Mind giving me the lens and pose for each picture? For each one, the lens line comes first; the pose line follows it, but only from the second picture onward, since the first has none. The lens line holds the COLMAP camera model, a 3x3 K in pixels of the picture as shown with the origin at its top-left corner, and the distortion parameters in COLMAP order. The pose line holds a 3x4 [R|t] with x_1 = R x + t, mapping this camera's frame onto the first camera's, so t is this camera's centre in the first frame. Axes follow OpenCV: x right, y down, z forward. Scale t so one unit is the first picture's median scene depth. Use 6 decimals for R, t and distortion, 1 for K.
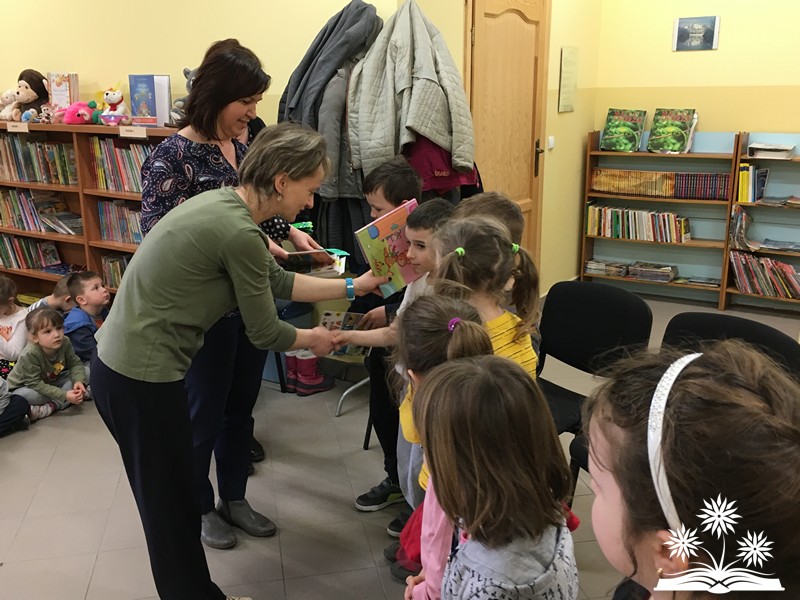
lens RADIAL K [[799.3, 0, 395.7], [0, 799.3, 295.7], [0, 0, 1]] dist [0.101454, -0.119791]
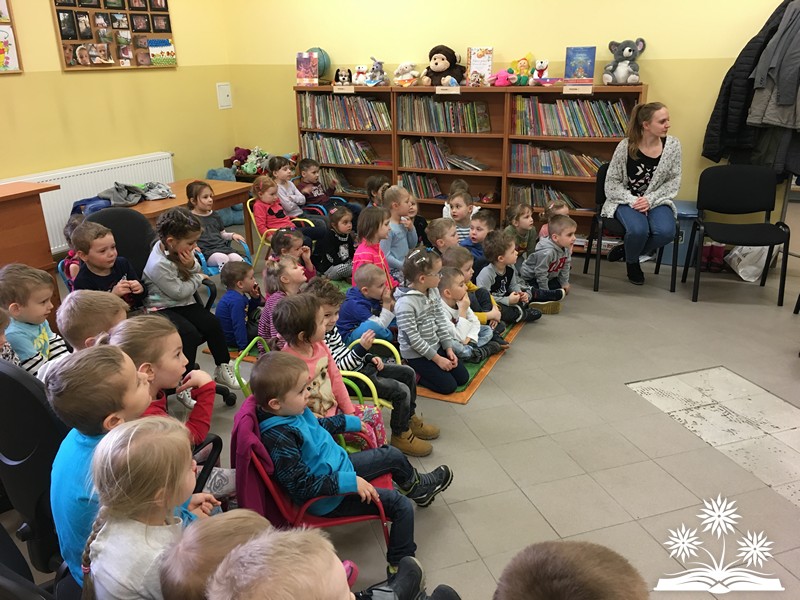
lens RADIAL K [[675.9, 0, 398.0], [0, 675.9, 295.5], [0, 0, 1]] dist [0.107372, -0.134477]
pose [[0.992216, -0.054214, 0.112111, -0.672595], [0.043596, 0.994514, 0.095087, 0.019400], [-0.116651, -0.089459, 0.989136, -0.133896]]
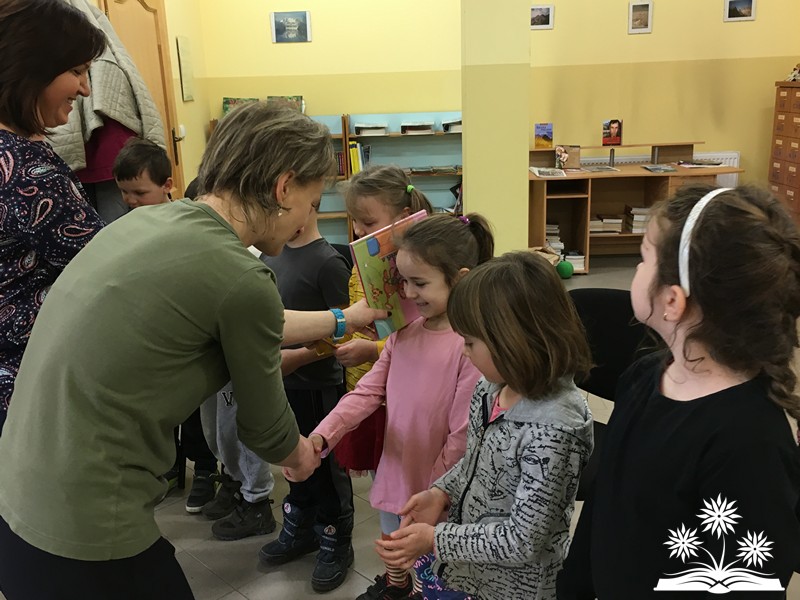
lens RADIAL K [[799.3, 0, 395.7], [0, 799.3, 295.7], [0, 0, 1]] dist [0.101454, -0.119791]
pose [[0.846380, -0.161810, 0.507404, -0.134179], [0.163267, 0.985688, 0.041995, 0.014543], [-0.506937, 0.047298, 0.860685, 0.004635]]
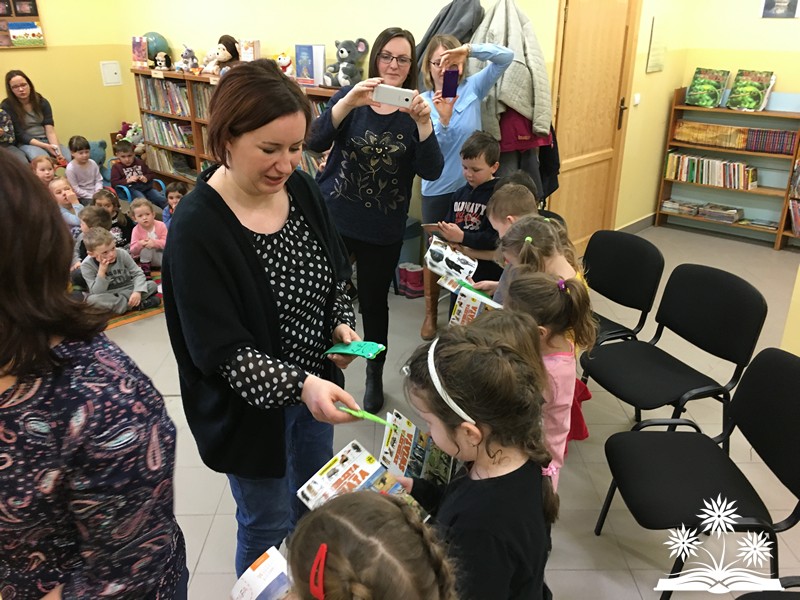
lens RADIAL K [[675.9, 0, 398.0], [0, 675.9, 295.5], [0, 0, 1]] dist [0.107372, -0.134477]
pose [[0.980894, 0.076342, -0.178940, 0.054880], [-0.051517, 0.988882, 0.139492, -0.030395], [0.187600, -0.127608, 0.973921, -0.085915]]
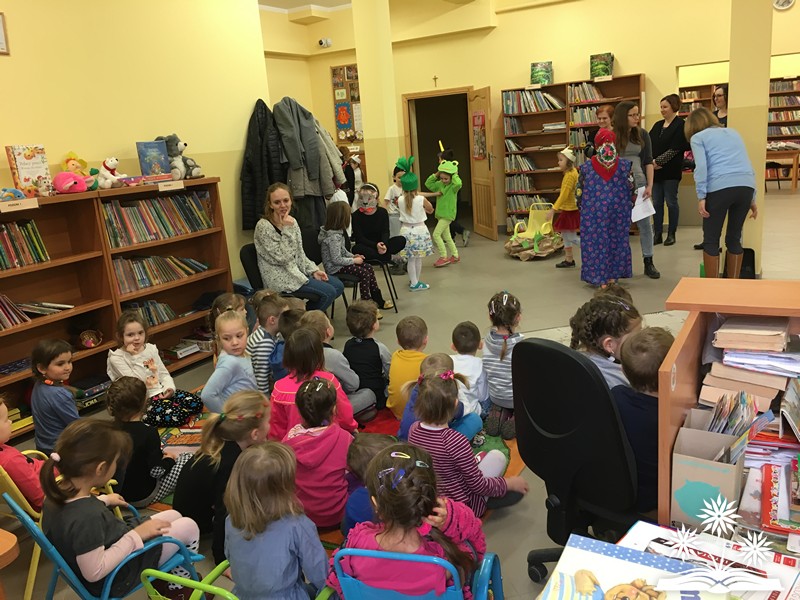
lens RADIAL K [[675.9, 0, 398.0], [0, 675.9, 295.5], [0, 0, 1]] dist [0.107372, -0.134477]
pose [[-0.045433, -0.218838, 0.974703, -1.210130], [0.324340, 0.919620, 0.221589, -0.144481], [-0.944849, 0.326203, 0.029197, 0.599370]]
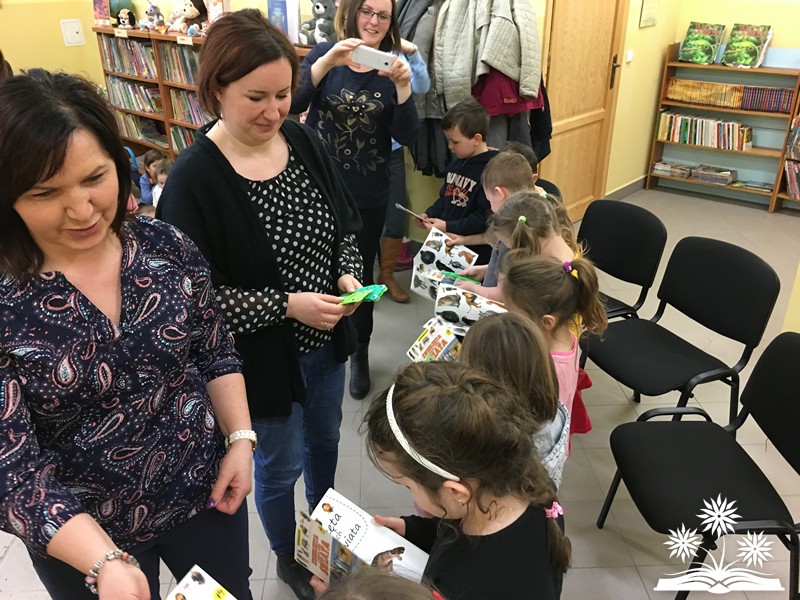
lens RADIAL K [[675.9, 0, 398.0], [0, 675.9, 295.5], [0, 0, 1]] dist [0.107372, -0.134477]
pose [[0.986362, 0.068612, -0.149605, 0.043446], [-0.038672, 0.980131, 0.194544, -0.039714], [0.159980, -0.186105, 0.969418, -0.045820]]
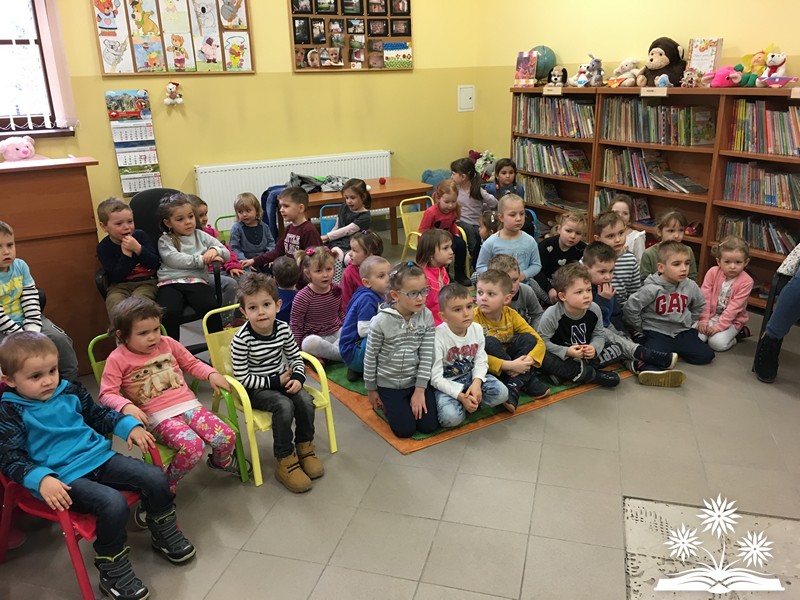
lens RADIAL K [[675.9, 0, 398.0], [0, 675.9, 295.5], [0, 0, 1]] dist [0.107372, -0.134477]
pose [[0.889254, 0.126876, -0.439466, -0.319992], [-0.093352, 0.990880, 0.097175, 0.006815], [0.447787, -0.045388, 0.892987, 0.005938]]
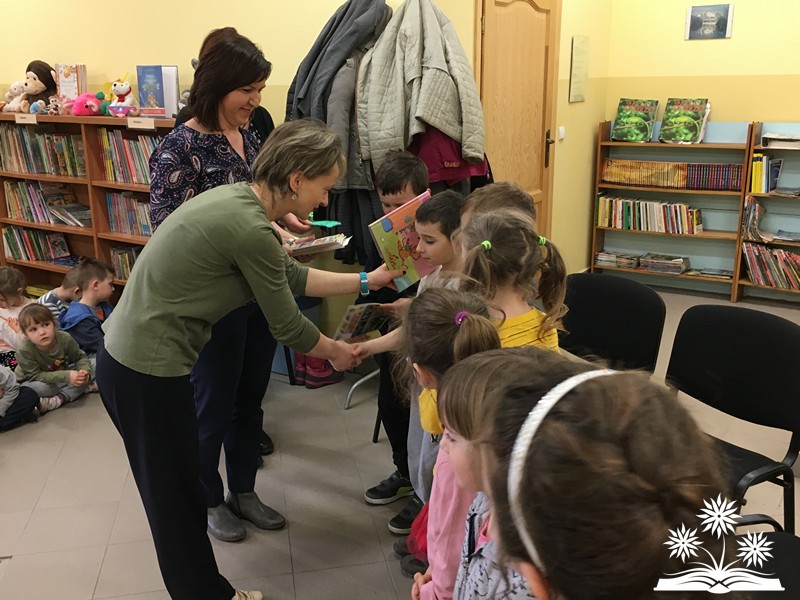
lens RADIAL K [[799.3, 0, 395.7], [0, 799.3, 295.7], [0, 0, 1]] dist [0.101454, -0.119791]
pose [[0.999946, 0.000024, -0.010435, -0.000864], [0.000083, 0.999947, 0.010257, -0.000291], [0.010435, -0.010258, 0.999893, 0.005069]]
